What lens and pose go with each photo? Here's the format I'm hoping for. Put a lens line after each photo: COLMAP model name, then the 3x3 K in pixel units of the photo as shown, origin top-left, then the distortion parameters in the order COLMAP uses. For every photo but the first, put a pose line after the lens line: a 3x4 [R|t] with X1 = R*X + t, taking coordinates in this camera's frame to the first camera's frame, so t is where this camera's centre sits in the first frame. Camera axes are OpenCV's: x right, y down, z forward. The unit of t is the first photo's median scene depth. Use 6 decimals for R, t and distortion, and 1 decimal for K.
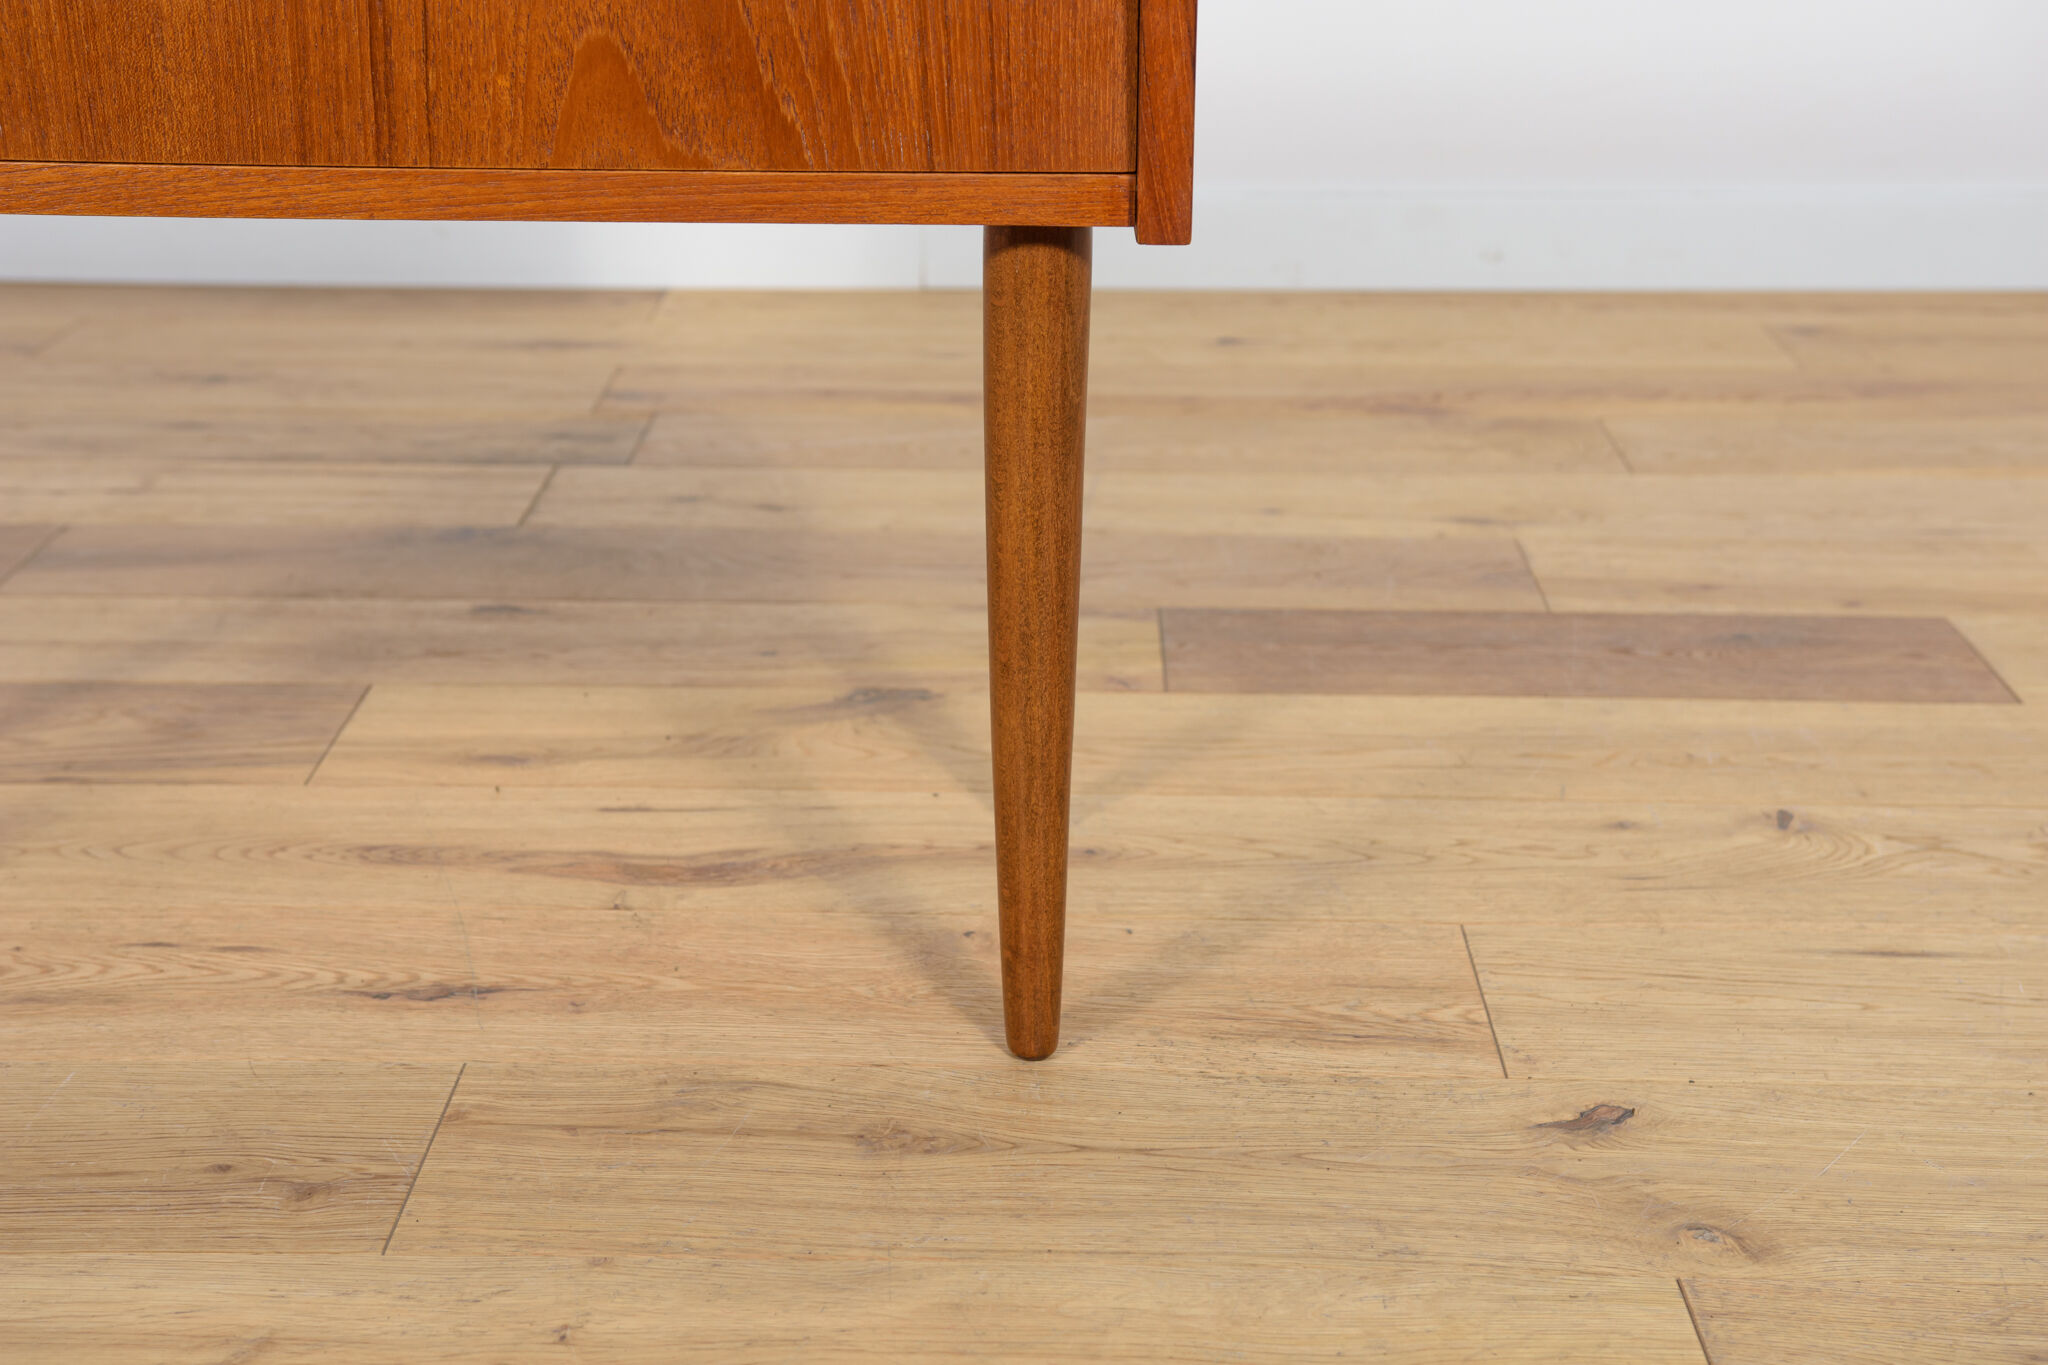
lens RADIAL K [[2943.7, 0, 1024.0], [0, 2943.7, 682.5], [0, 0, 1]] dist [0.079231, 0.173509]
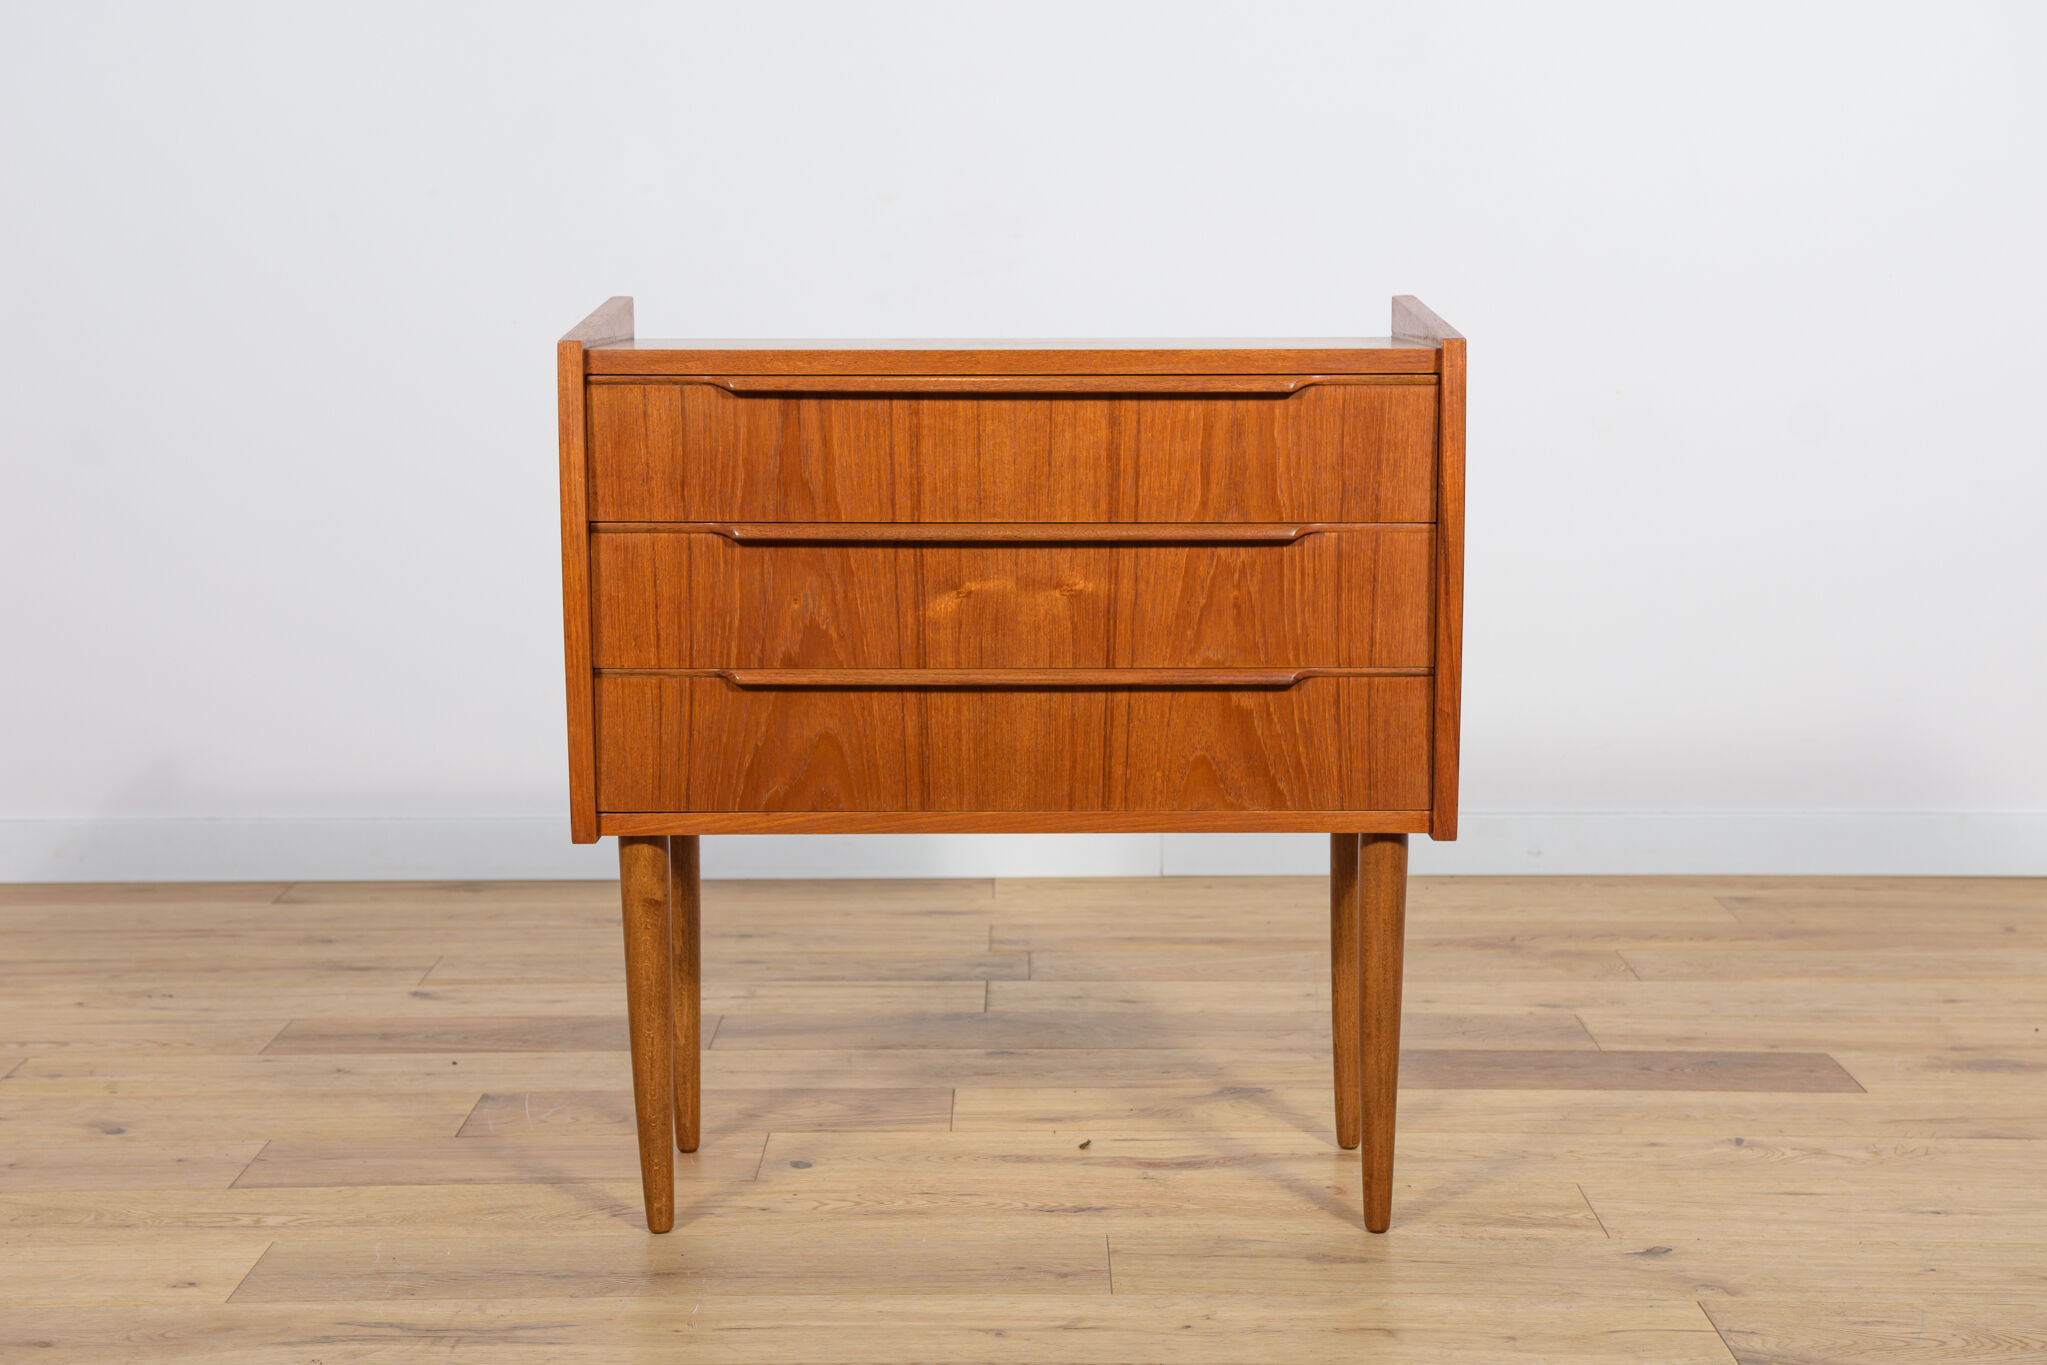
lens RADIAL K [[2969.3, 0, 1014.8], [0, 2969.3, 718.2], [0, 0, 1]] dist [0.110205, 0.050089]
pose [[0.999896, -0.008448, 0.011678, -0.244764], [0.010543, 0.981162, -0.192900, 0.156891], [-0.009829, 0.193003, 0.981149, -1.002014]]
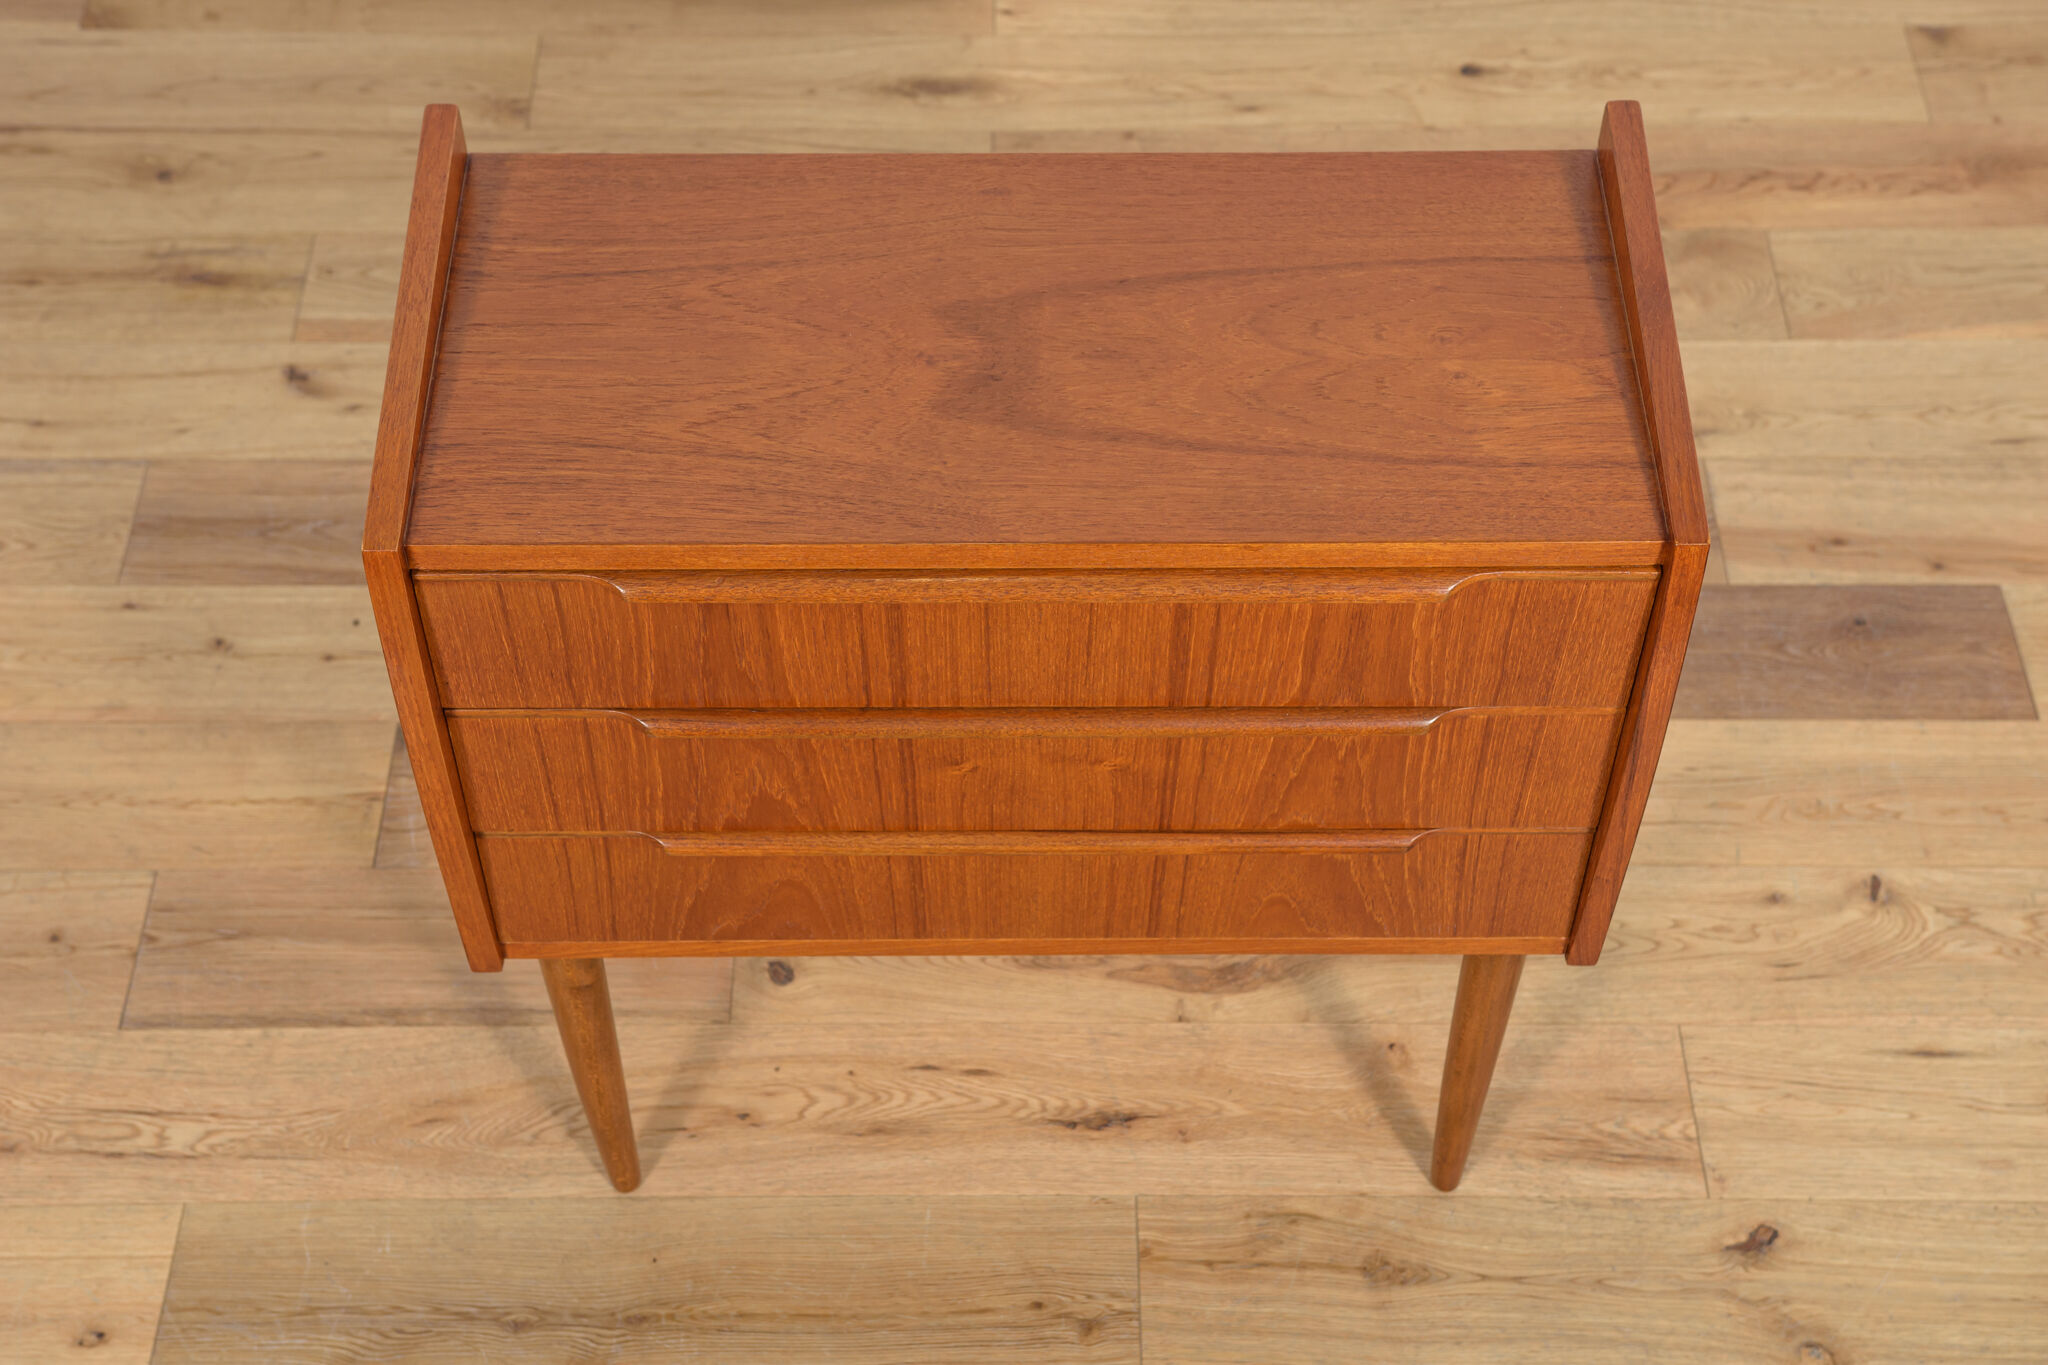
lens RADIAL K [[2851.0, 0, 1016.0], [0, 2851.0, 723.7], [0, 0, 1]] dist [0.095794, 0.099906]
pose [[0.999849, -0.014873, 0.008943, -0.244368], [0.007845, 0.847004, 0.531529, -0.941237], [-0.015480, -0.531379, 0.846993, -0.301560]]
